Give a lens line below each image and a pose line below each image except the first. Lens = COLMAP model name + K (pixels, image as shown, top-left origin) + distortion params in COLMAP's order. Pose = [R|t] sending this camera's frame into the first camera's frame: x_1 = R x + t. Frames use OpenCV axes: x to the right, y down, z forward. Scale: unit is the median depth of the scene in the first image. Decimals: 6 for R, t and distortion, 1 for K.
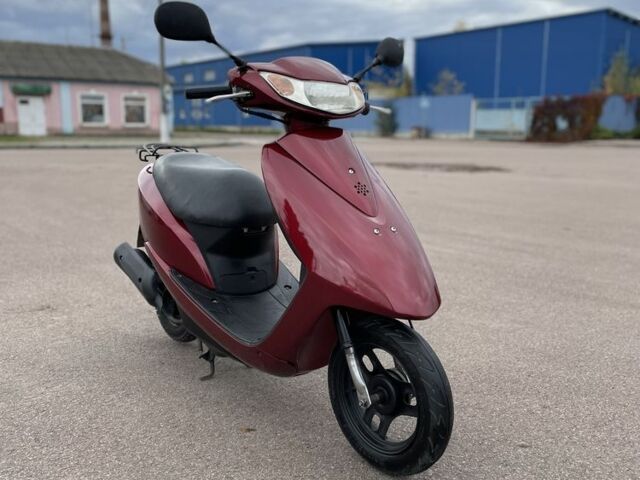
lens RADIAL K [[637.8, 0, 323.4], [0, 637.8, 235.1], [0, 0, 1]] dist [0.102727, -0.128745]
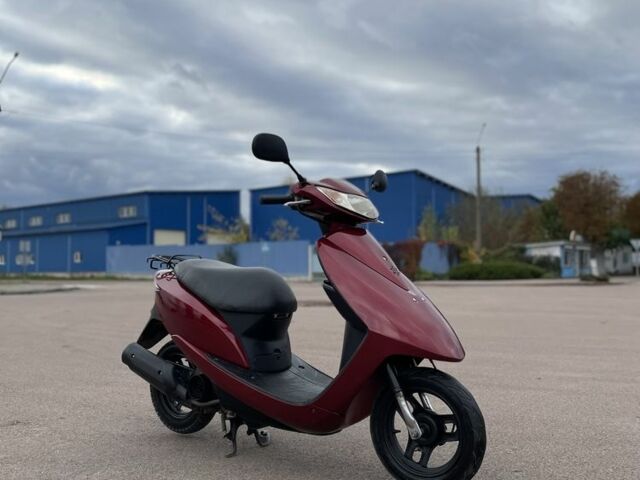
lens RADIAL K [[637.8, 0, 323.4], [0, 637.8, 235.1], [0, 0, 1]] dist [0.102727, -0.128745]
pose [[0.966113, 0.004398, 0.258082, -0.273779], [0.053691, 0.974561, -0.217597, 0.087861], [-0.252474, 0.224081, 0.941300, -0.153165]]
